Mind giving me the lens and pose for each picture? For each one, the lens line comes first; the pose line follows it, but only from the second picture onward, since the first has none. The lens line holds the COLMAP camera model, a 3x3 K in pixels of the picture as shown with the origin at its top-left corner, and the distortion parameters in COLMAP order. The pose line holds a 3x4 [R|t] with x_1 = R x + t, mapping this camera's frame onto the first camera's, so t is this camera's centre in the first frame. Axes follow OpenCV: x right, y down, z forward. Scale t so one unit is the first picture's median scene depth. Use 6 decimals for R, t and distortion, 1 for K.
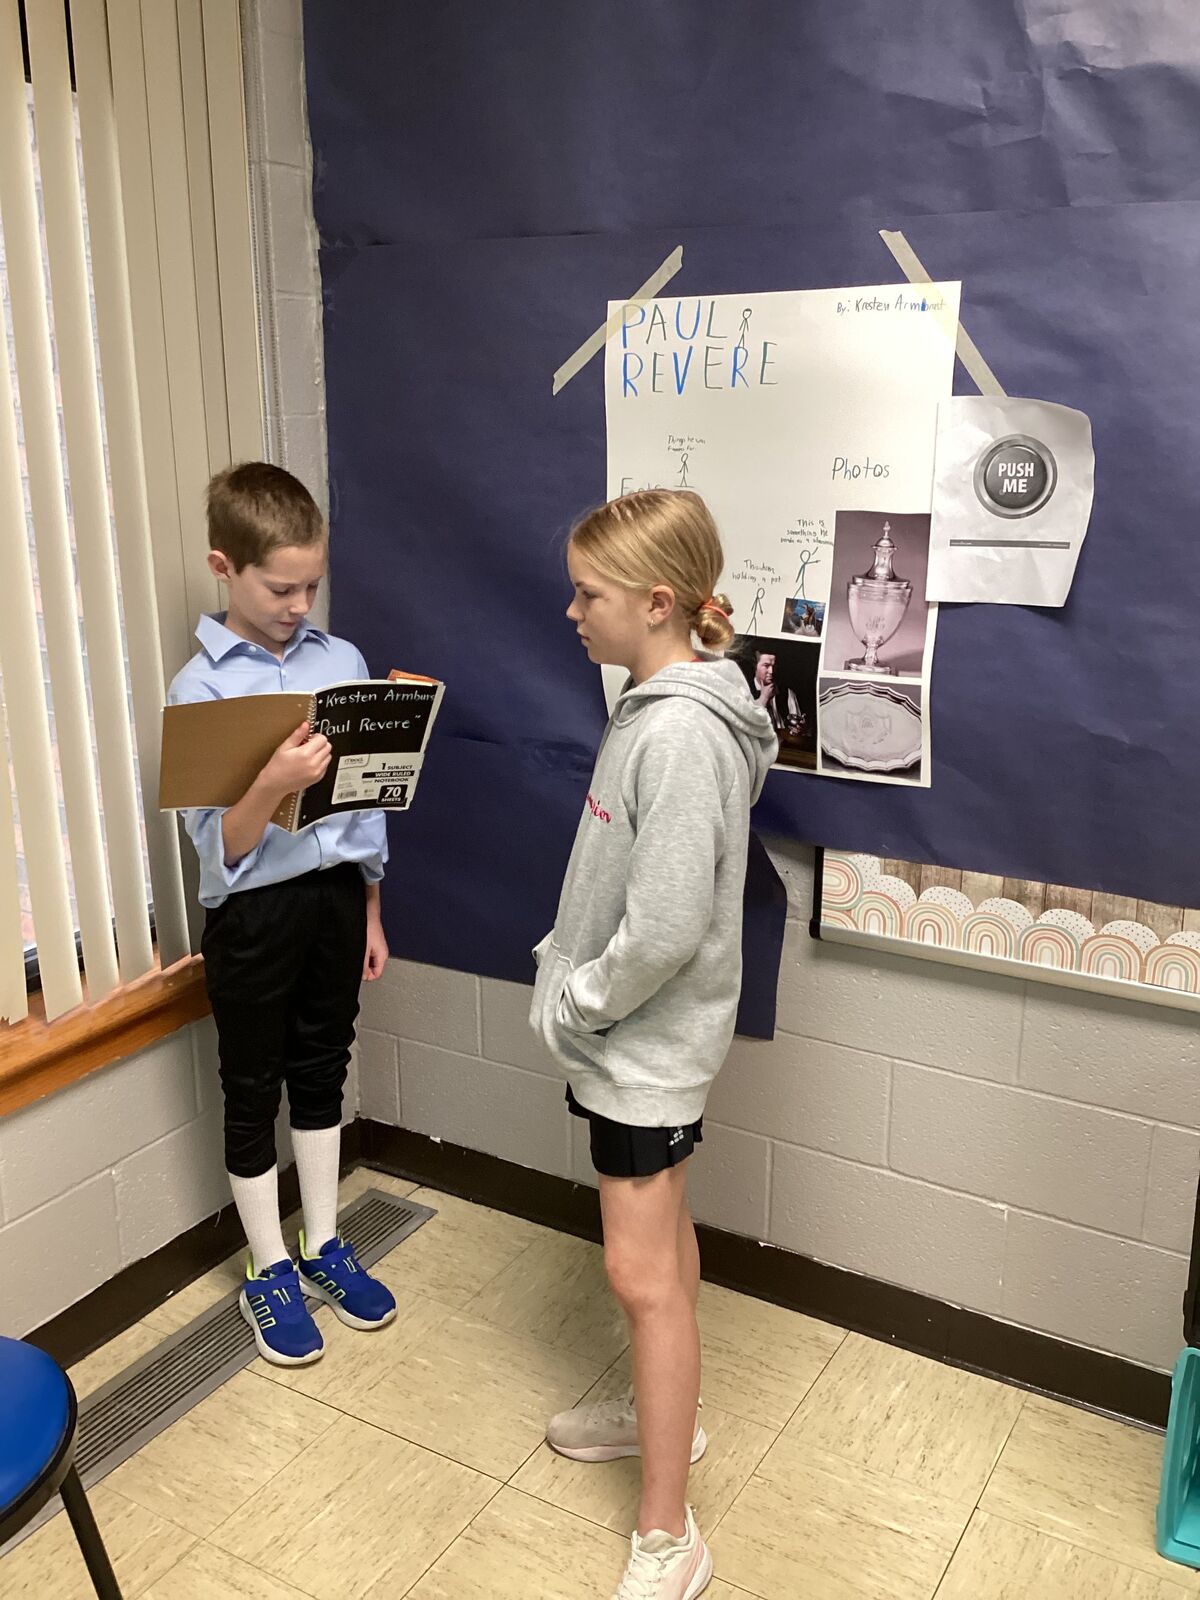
lens RADIAL K [[1459.7, 0, 600.0], [0, 1459.7, 800.0], [0, 0, 1]] dist [0.135342, -0.206246]
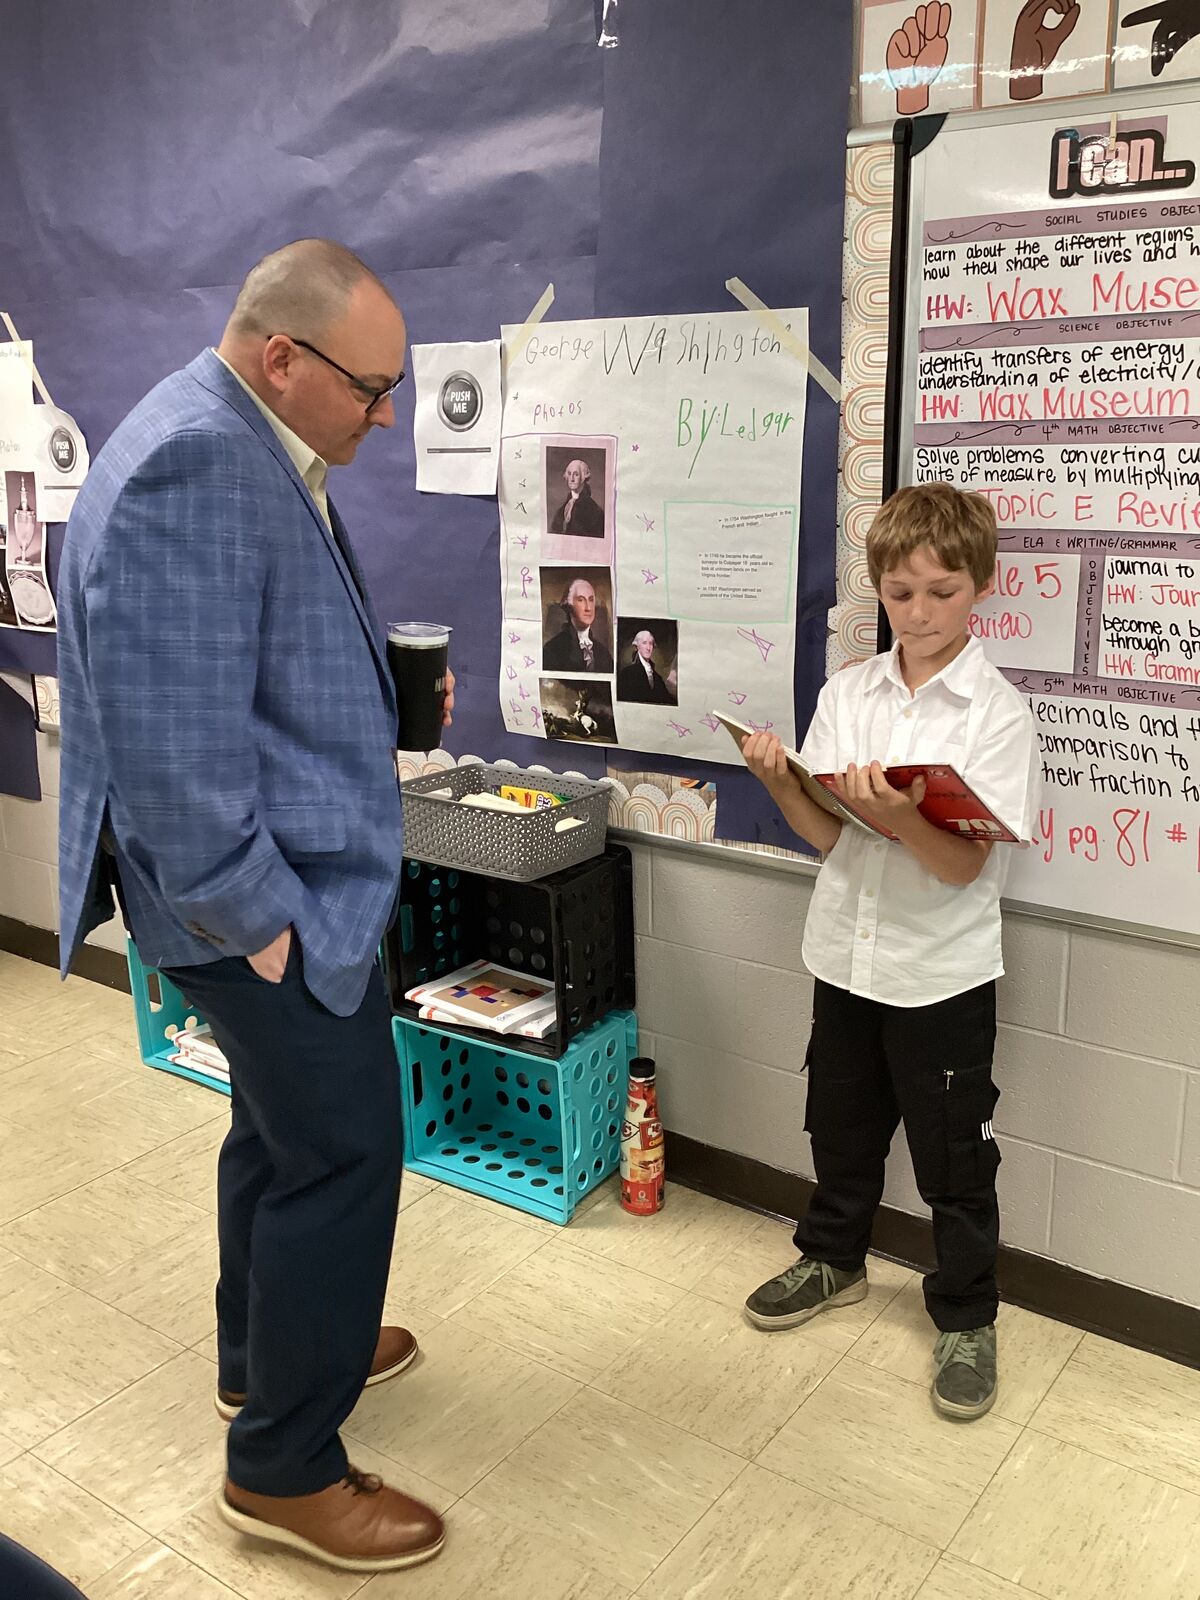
lens RADIAL K [[1459.7, 0, 600.0], [0, 1459.7, 800.0], [0, 0, 1]] dist [0.135342, -0.206246]
pose [[0.999313, -0.002550, -0.036980, 0.937876], [0.002153, 0.999940, -0.010761, 0.211988], [0.037005, 0.010673, 0.999258, -0.718934]]
